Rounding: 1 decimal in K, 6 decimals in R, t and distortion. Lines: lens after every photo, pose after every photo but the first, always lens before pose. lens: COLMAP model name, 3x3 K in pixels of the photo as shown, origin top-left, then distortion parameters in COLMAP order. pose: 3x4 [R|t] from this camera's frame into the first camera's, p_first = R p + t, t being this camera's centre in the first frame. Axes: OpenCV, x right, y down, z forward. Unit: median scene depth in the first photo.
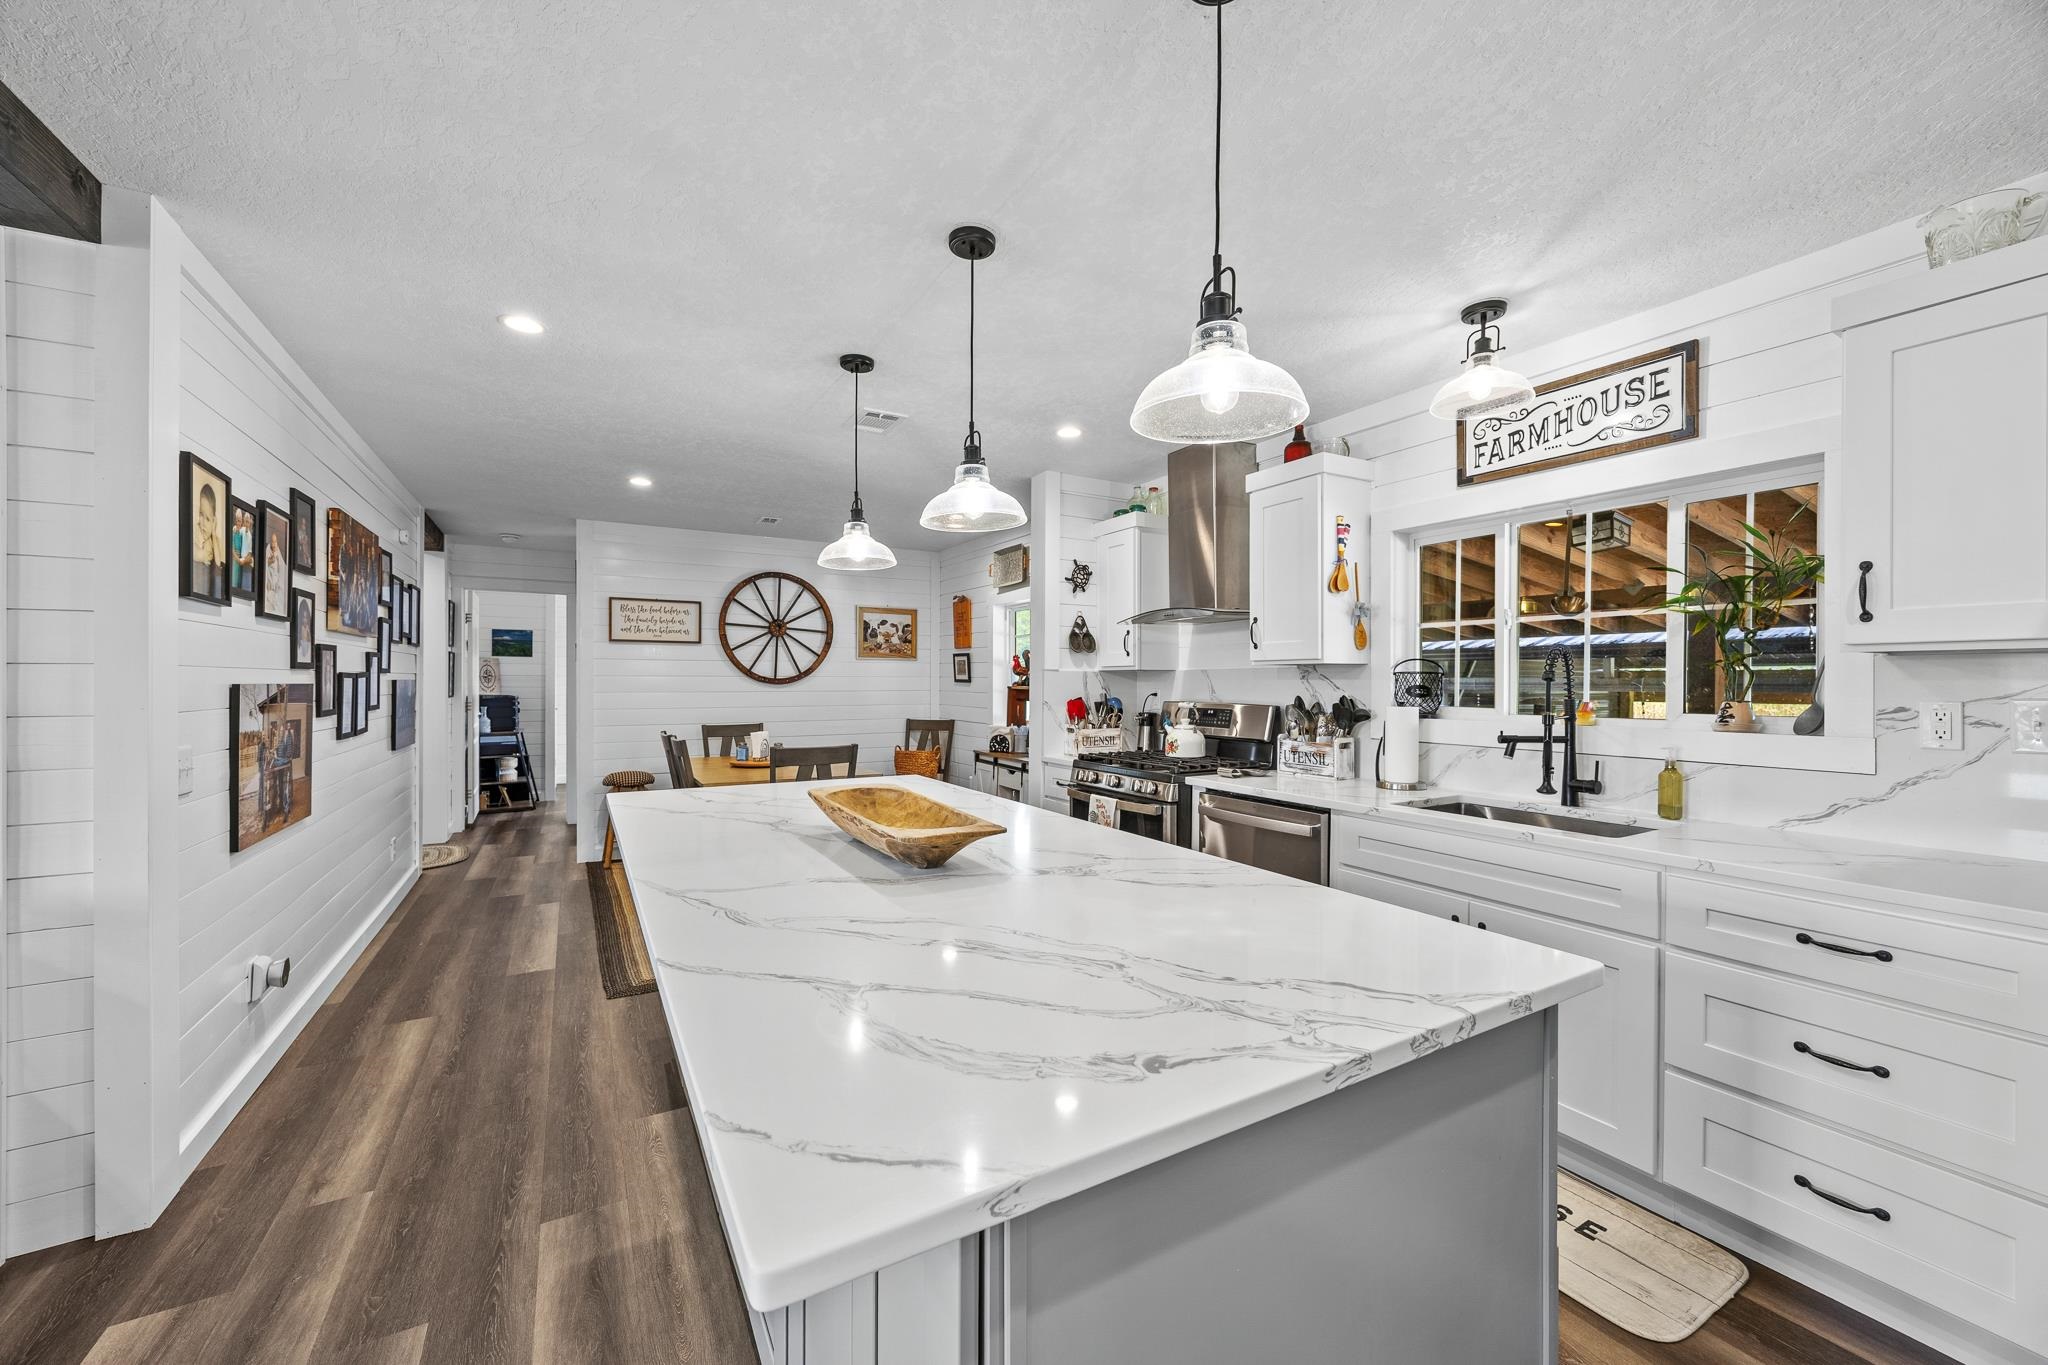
lens RADIAL K [[782.2, 0, 1024.4], [0, 782.2, 683.0], [0, 0, 1]] dist [-0.000134, 0.000552]
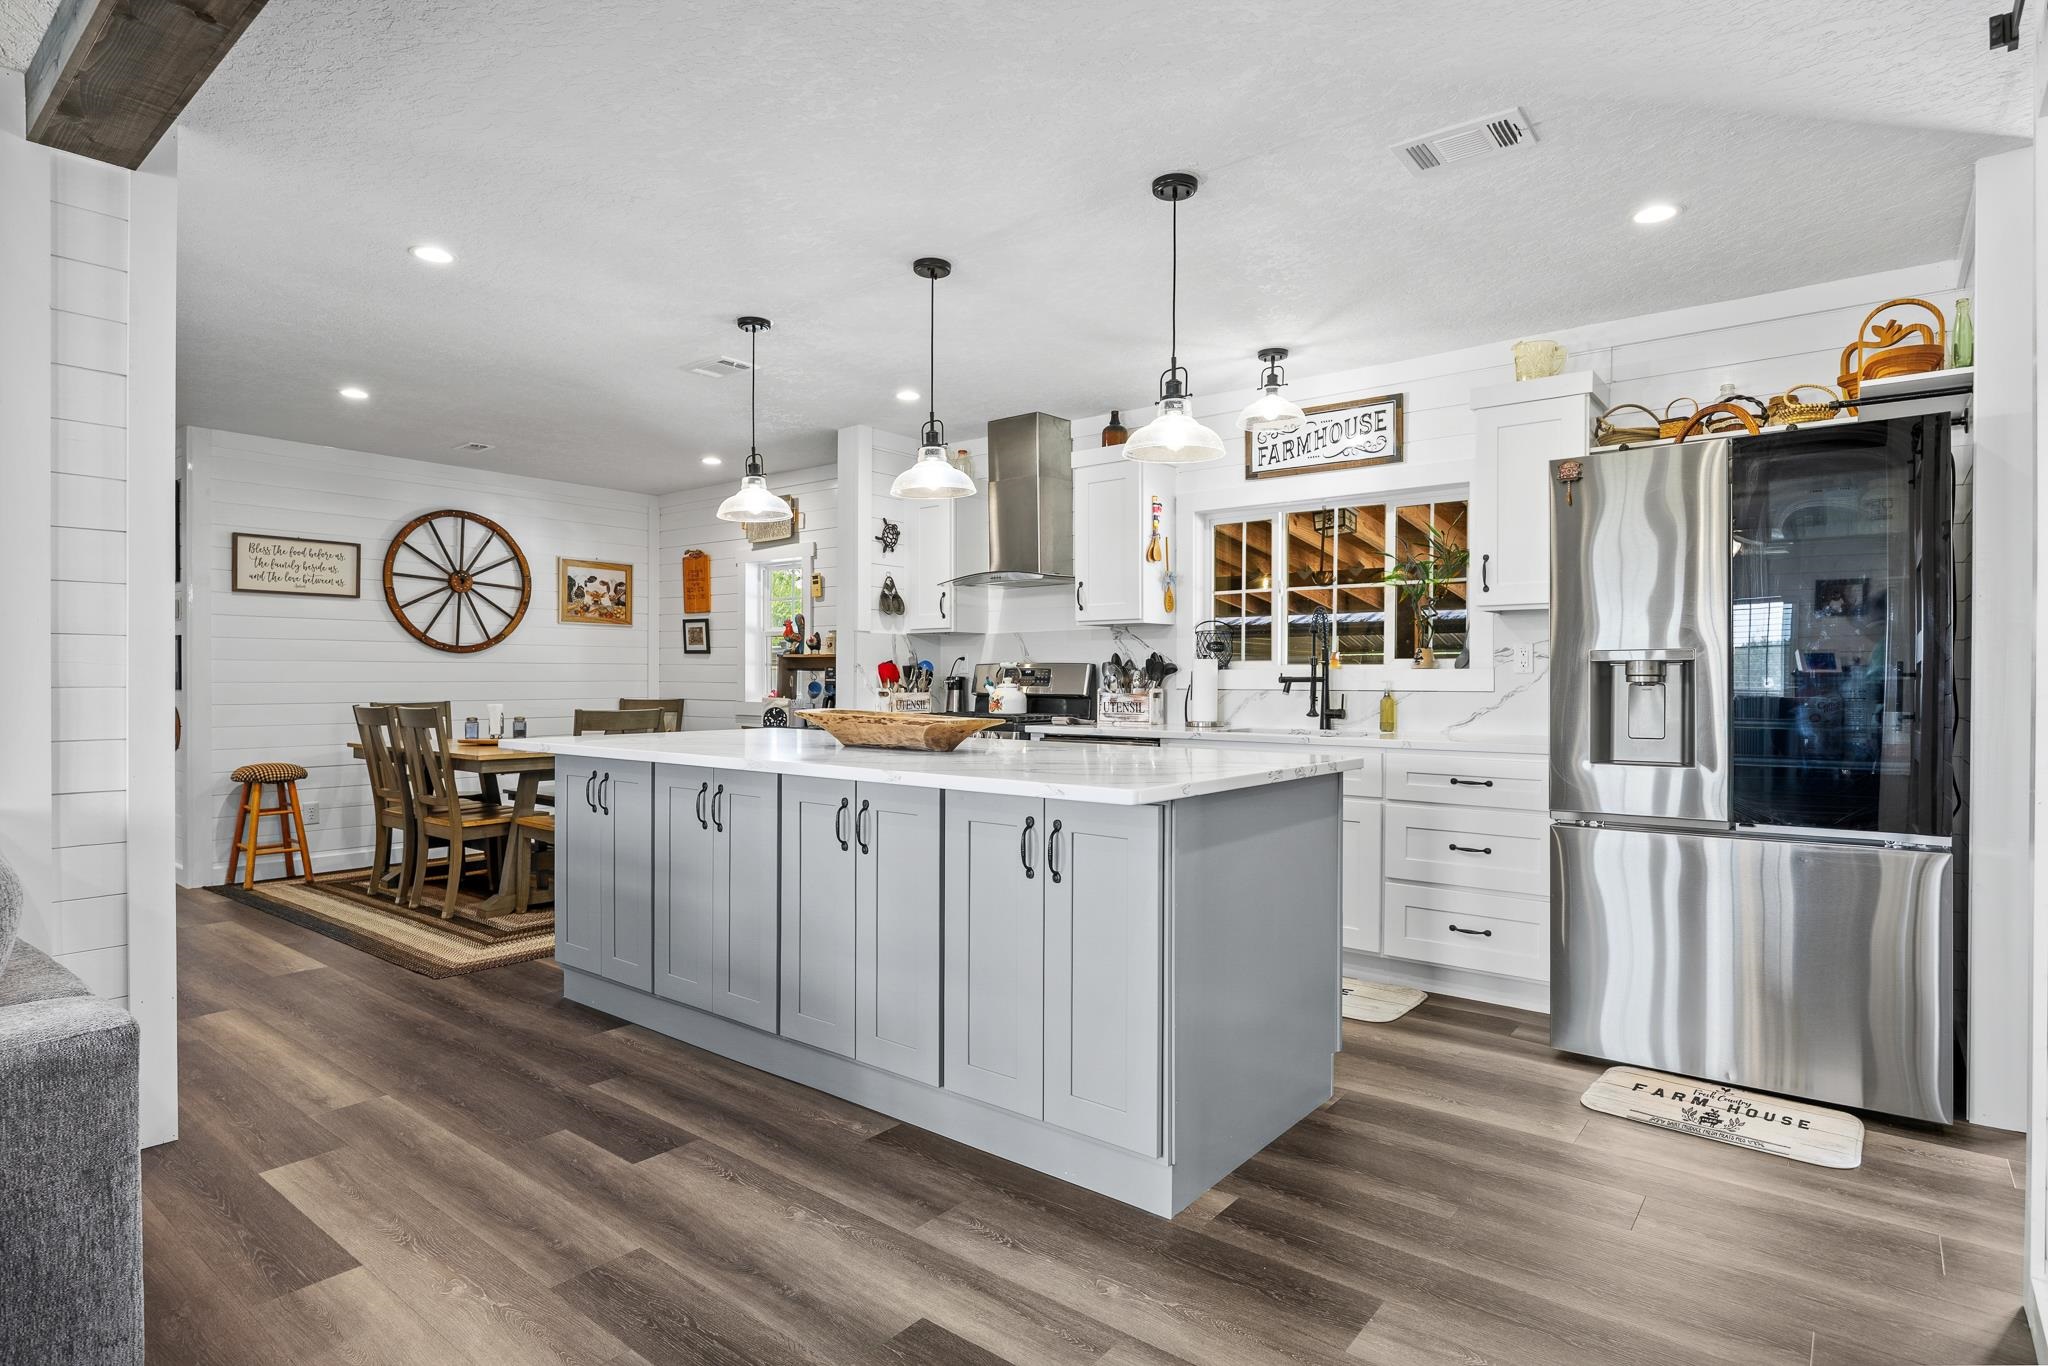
lens RADIAL K [[1064.0, 0, 1021.0], [0, 1064.0, 684.6], [0, 0, 1]] dist [-0.007216, 0.001036]
pose [[0.933699, -0.002431, 0.358050, -0.377628], [0.000774, 0.999988, 0.004770, 0.063137], [-0.358057, -0.004177, 0.933690, -0.438144]]
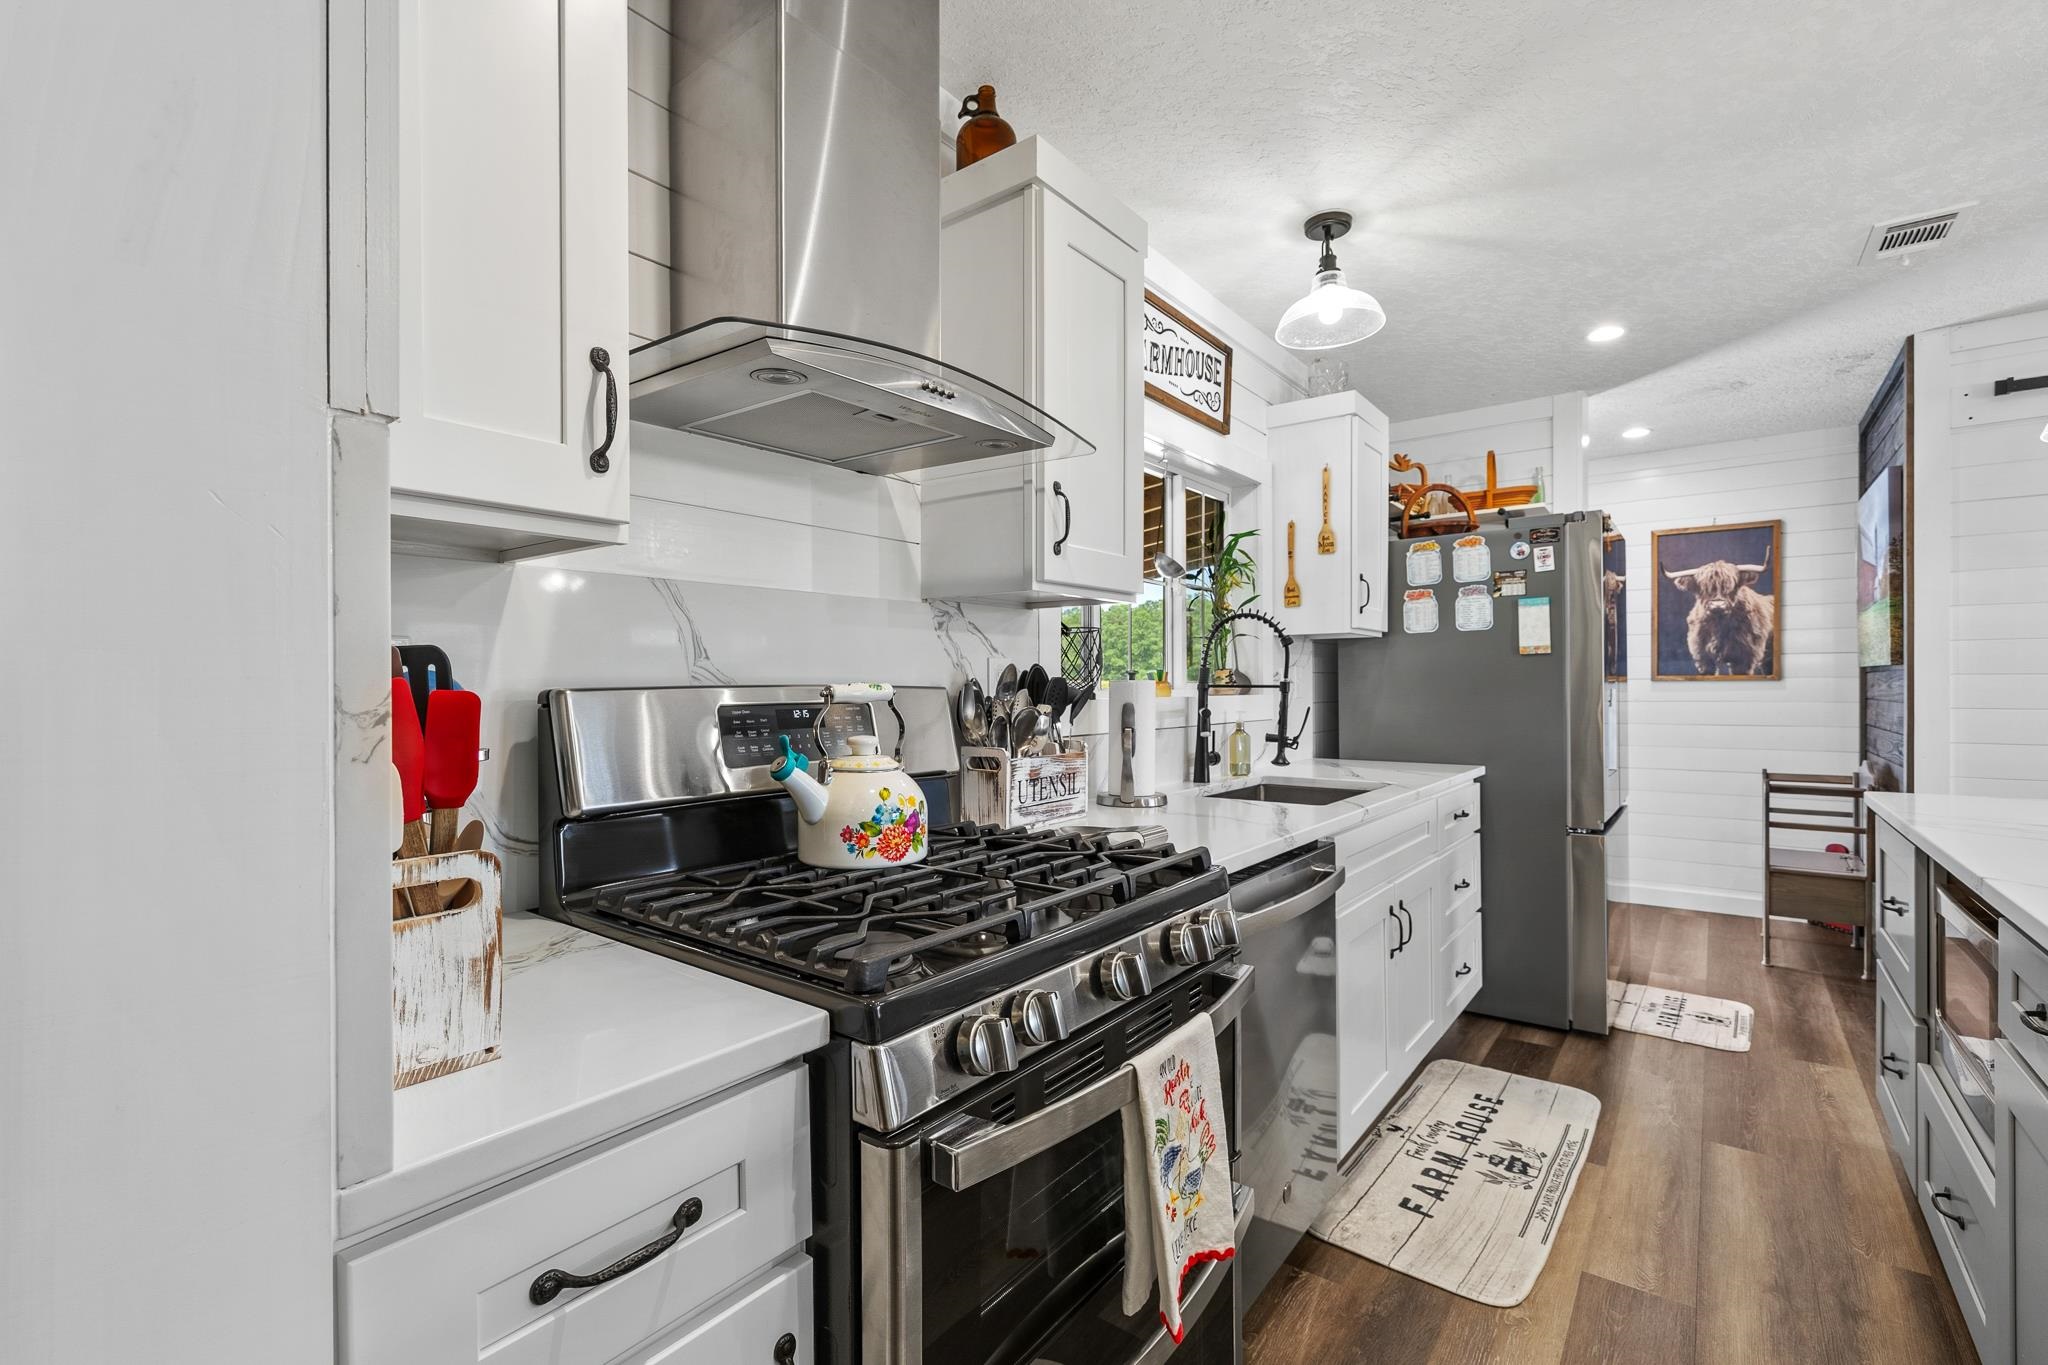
lens RADIAL K [[910.1, 0, 1005.0], [0, 910.1, 690.8], [0, 0, 1]] dist [0.001300, -0.000433]
pose [[-0.370362, -0.006158, 0.928867, -0.194899], [0.006268, 0.999939, 0.009128, 0.032549], [-0.928866, 0.009203, -0.370301, 1.421846]]
